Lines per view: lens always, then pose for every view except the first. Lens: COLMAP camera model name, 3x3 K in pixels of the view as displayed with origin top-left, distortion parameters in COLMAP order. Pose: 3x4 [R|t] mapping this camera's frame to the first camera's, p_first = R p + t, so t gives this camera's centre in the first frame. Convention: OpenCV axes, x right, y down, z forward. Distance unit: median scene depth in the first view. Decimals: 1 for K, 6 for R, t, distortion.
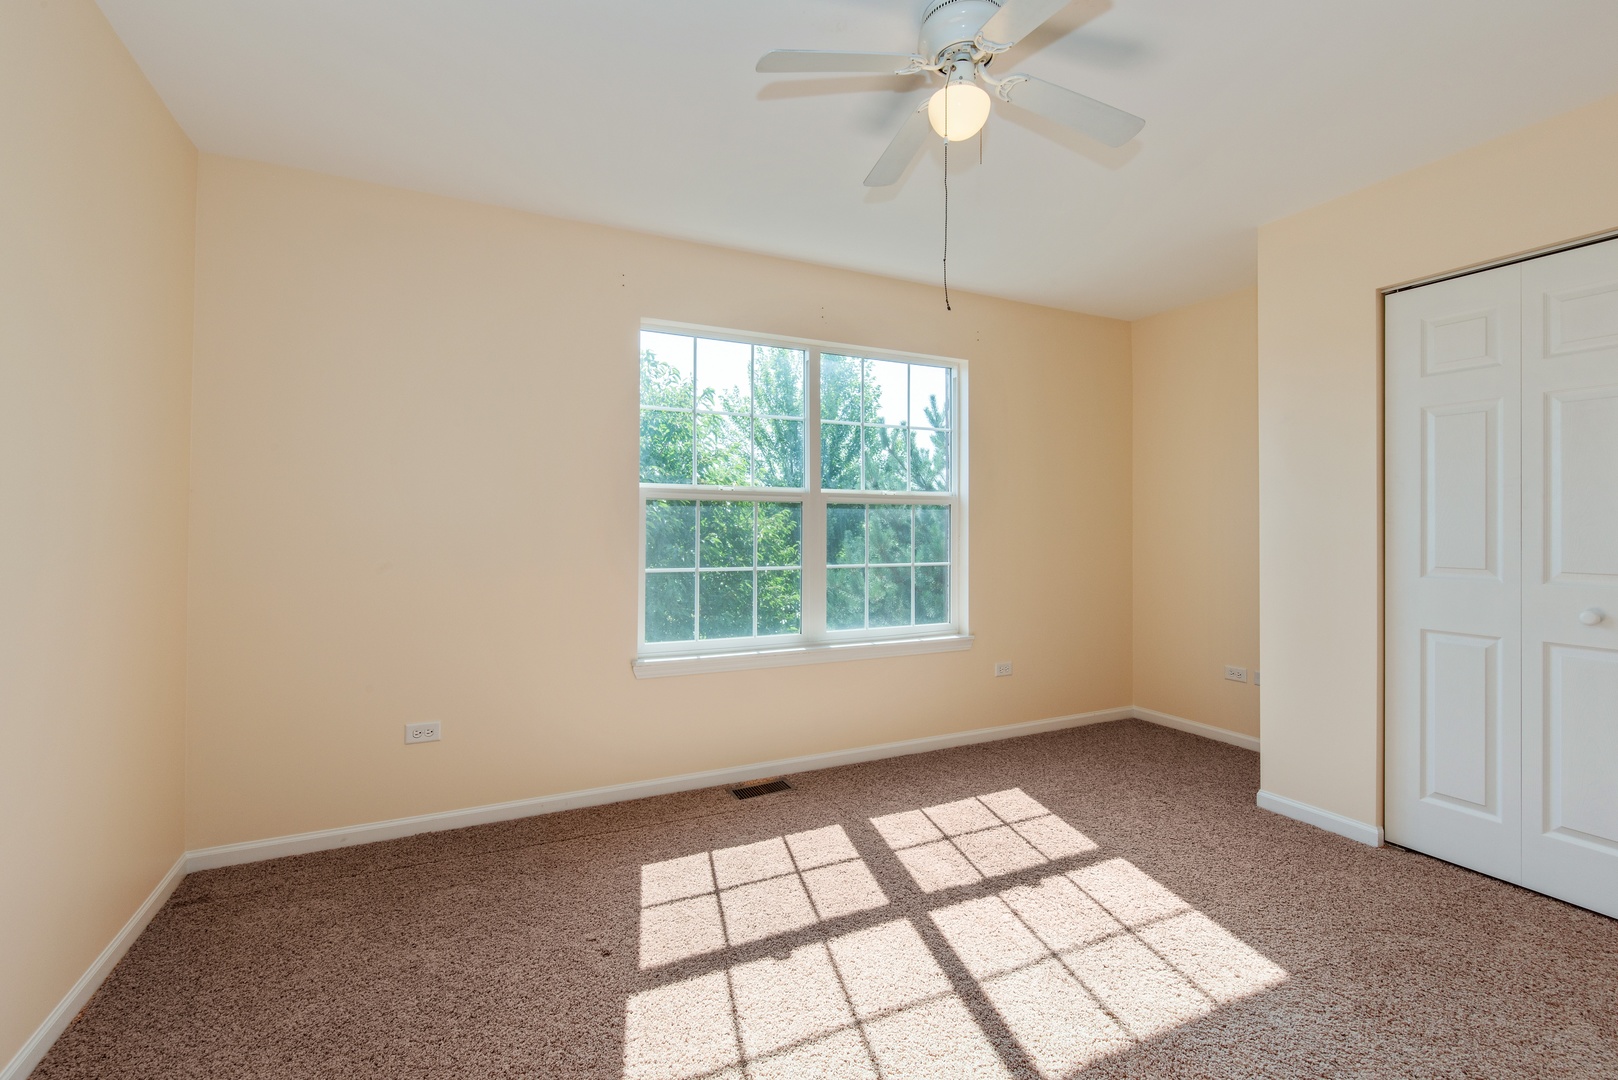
lens RADIAL K [[696.8, 0, 809.0], [0, 696.8, 540.0], [0, 0, 1]] dist [0.000984, 0.000052]
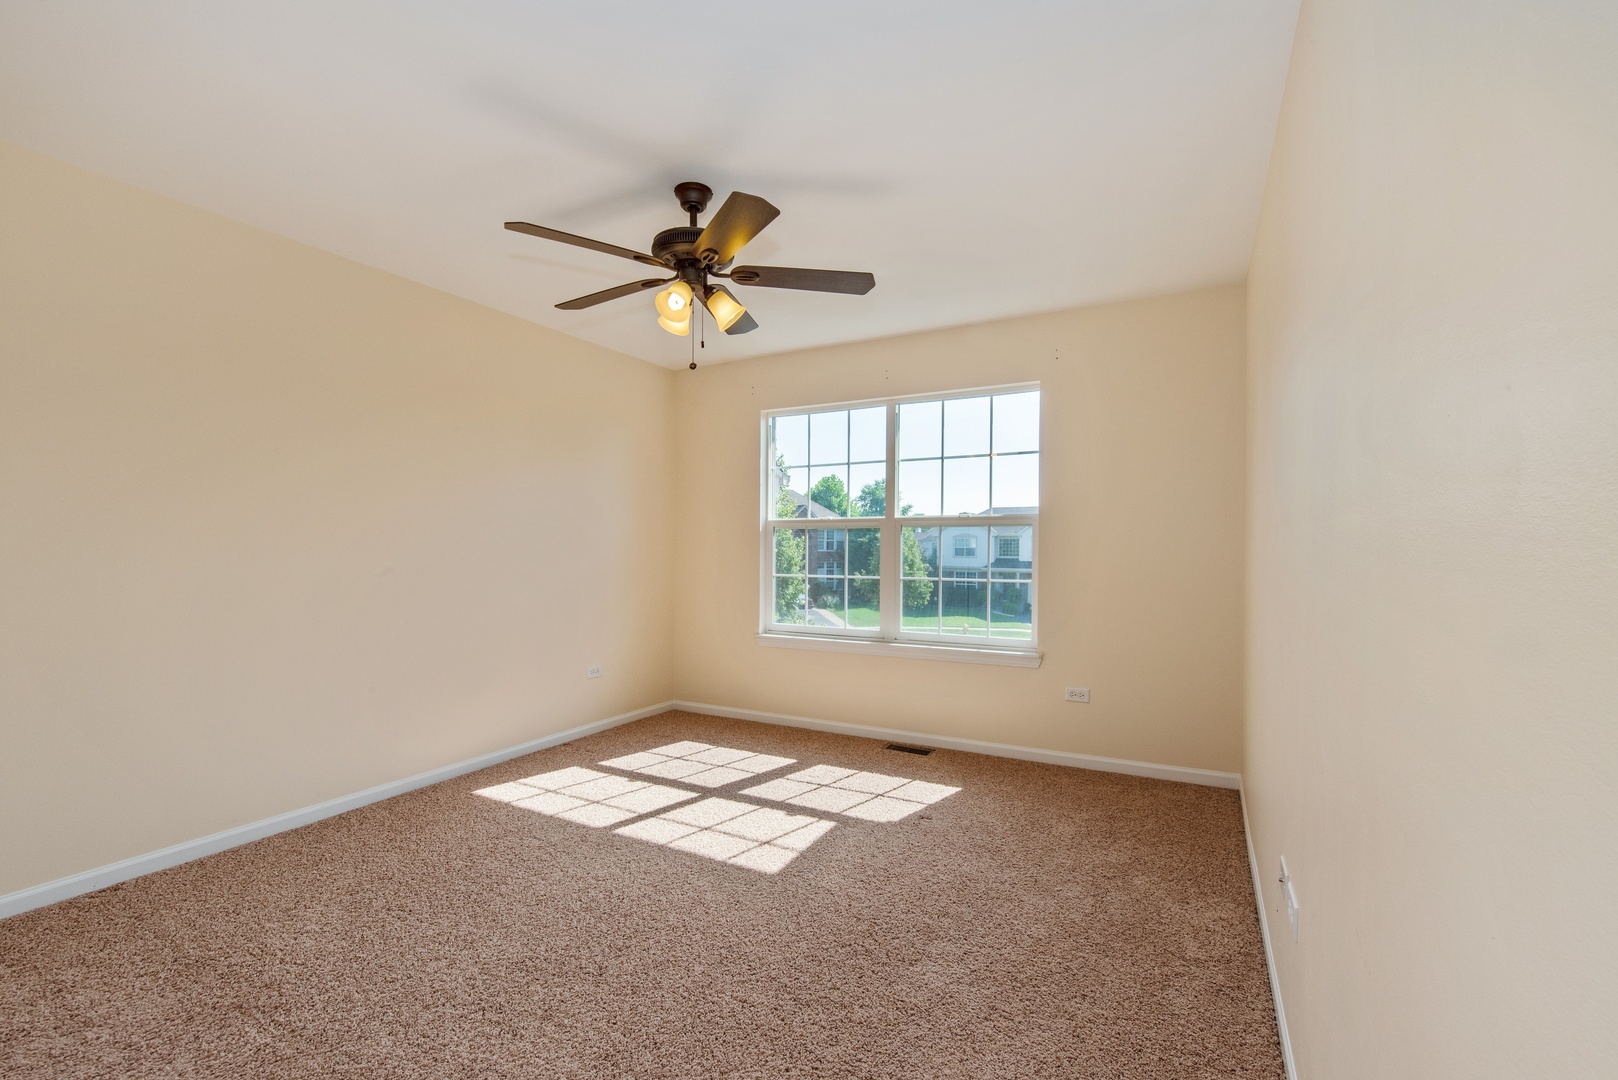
lens RADIAL K [[696.8, 0, 809.0], [0, 696.8, 540.0], [0, 0, 1]] dist [0.000984, 0.000052]
pose [[0.602790, 0.003316, -0.797893, 1.246543], [-0.014061, 0.999880, -0.006467, -0.027472], [0.797776, 0.015117, 0.602765, 0.175477]]
